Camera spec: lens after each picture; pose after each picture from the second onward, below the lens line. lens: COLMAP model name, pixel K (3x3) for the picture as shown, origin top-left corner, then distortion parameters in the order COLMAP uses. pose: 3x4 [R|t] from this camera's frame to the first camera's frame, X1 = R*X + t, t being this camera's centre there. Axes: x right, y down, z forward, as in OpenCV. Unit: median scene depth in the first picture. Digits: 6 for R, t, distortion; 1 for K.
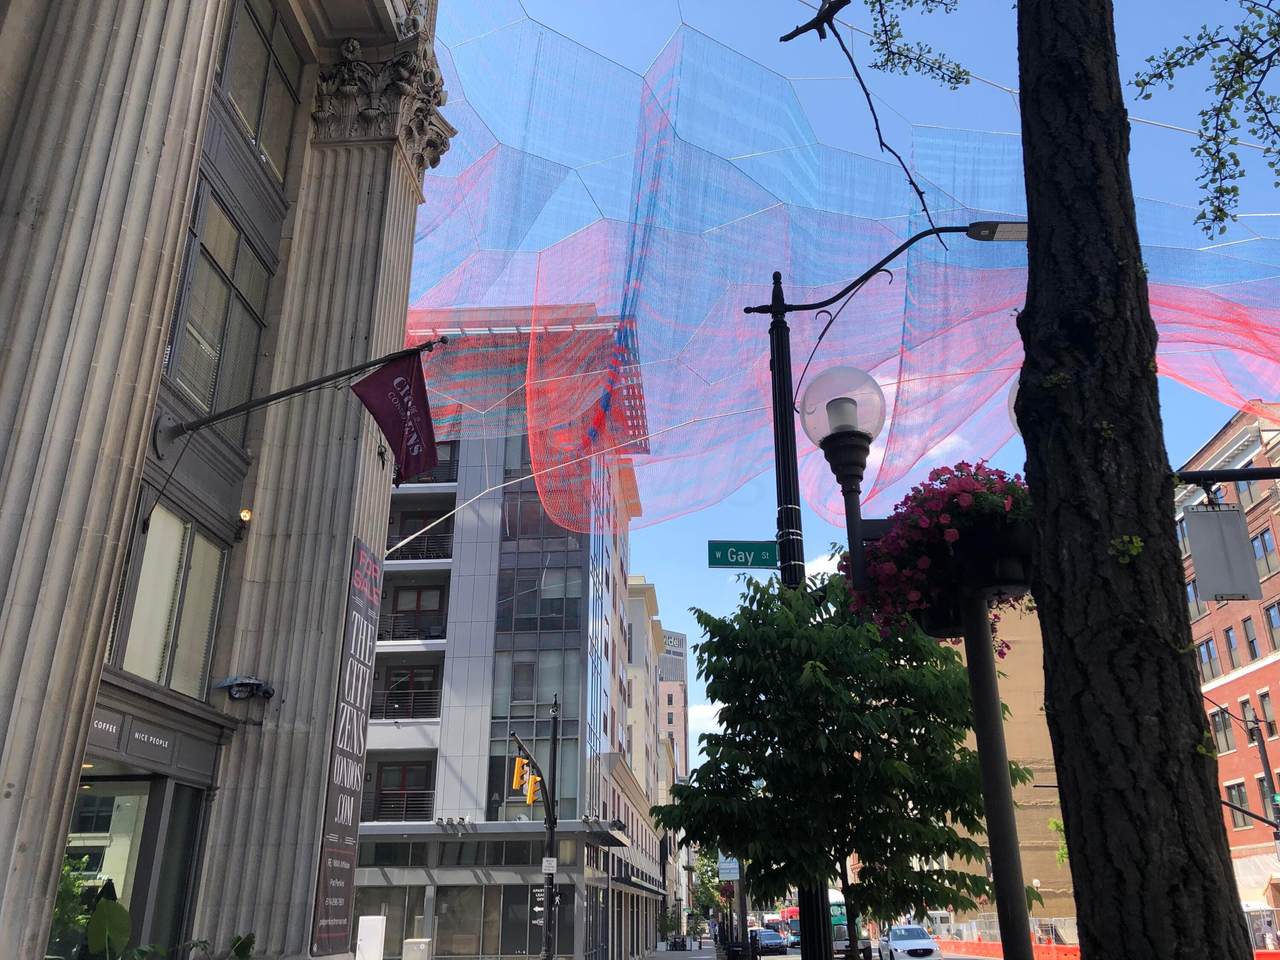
lens RADIAL K [[1058.9, 0, 640.0], [0, 1058.9, 480.0], [0, 0, 1]] dist [0.061422, -0.072221]
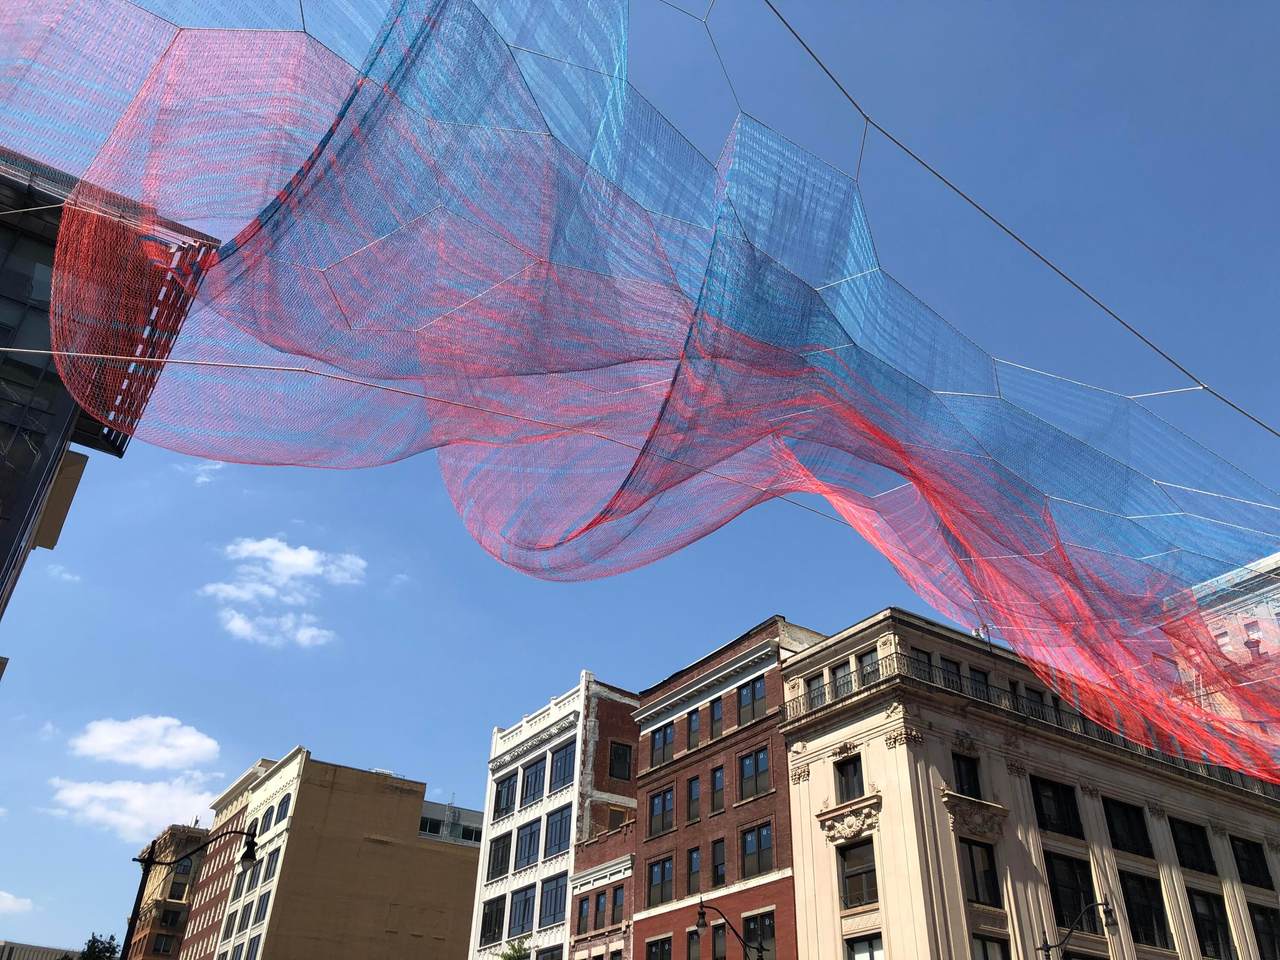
lens RADIAL K [[1058.9, 0, 640.0], [0, 1058.9, 480.0], [0, 0, 1]] dist [0.061422, -0.072221]
pose [[0.801591, 0.343731, 0.489184, -0.061322], [-0.246496, 0.935435, -0.253379, 0.090094], [-0.544694, 0.082524, 0.834564, 0.233464]]
